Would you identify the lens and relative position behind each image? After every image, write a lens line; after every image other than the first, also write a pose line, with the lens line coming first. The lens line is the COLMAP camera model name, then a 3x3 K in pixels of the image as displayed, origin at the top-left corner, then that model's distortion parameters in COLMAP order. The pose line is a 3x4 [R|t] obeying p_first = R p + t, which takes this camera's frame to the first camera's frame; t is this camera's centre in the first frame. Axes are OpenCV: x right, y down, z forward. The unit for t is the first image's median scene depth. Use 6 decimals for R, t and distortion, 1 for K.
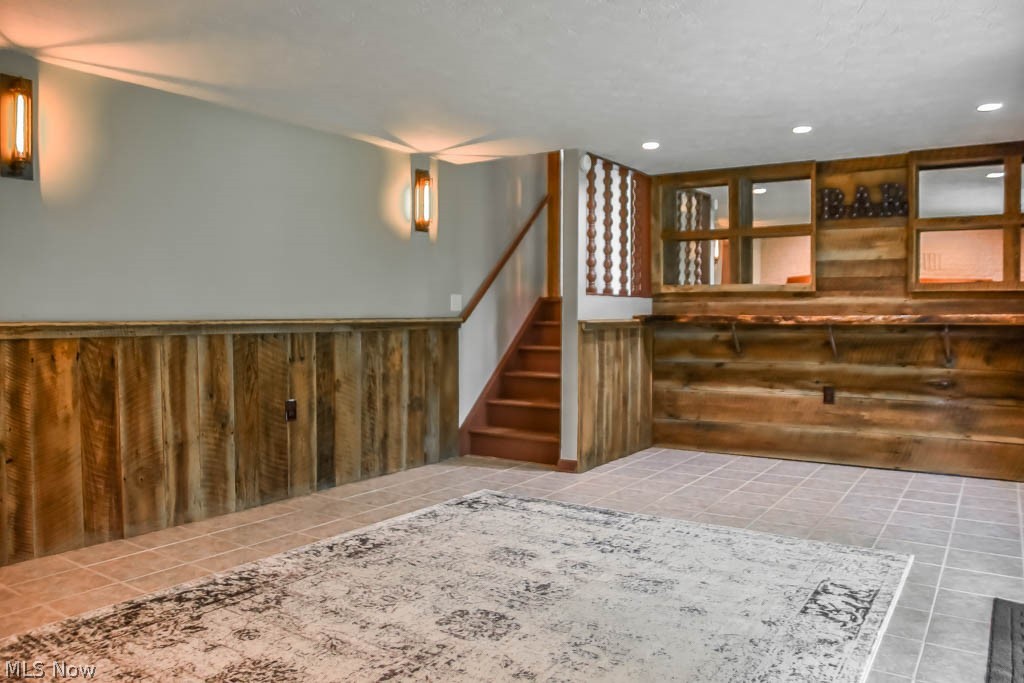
lens RADIAL K [[742.6, 0, 512.2], [0, 742.6, 340.6], [0, 0, 1]] dist [-0.029937, -0.000175]
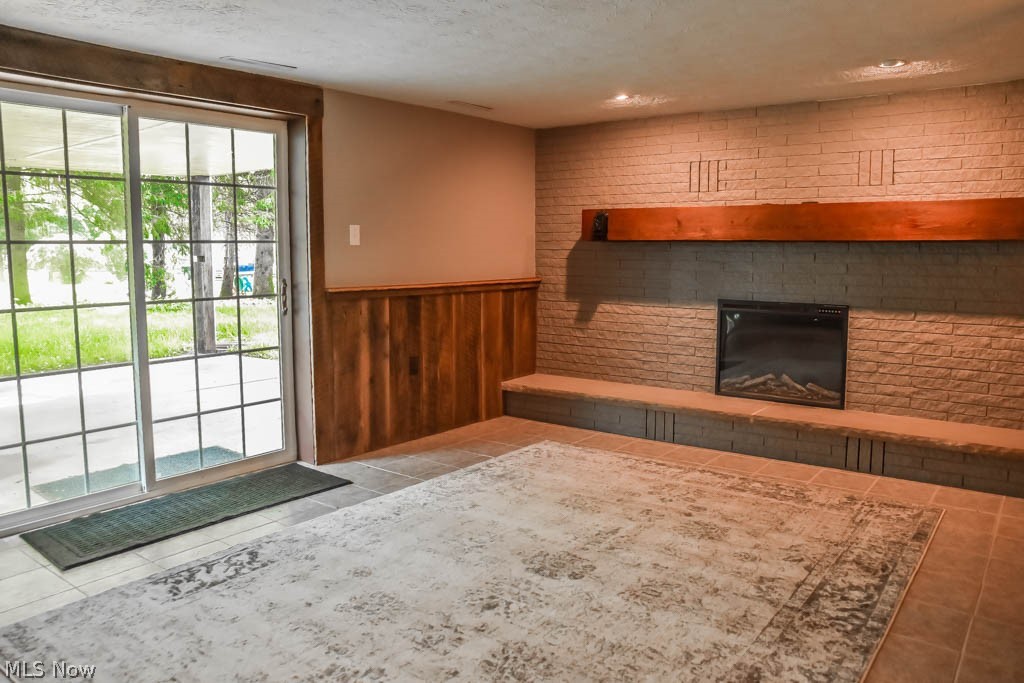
lens RADIAL K [[742.6, 0, 511.7], [0, 742.6, 338.6], [0, 0, 1]] dist [-0.029937, -0.000175]
pose [[-0.997882, -0.012829, 0.063769, -0.040536], [-0.002015, 0.985983, 0.166834, -0.149864], [-0.065016, 0.166352, -0.983921, 1.972866]]
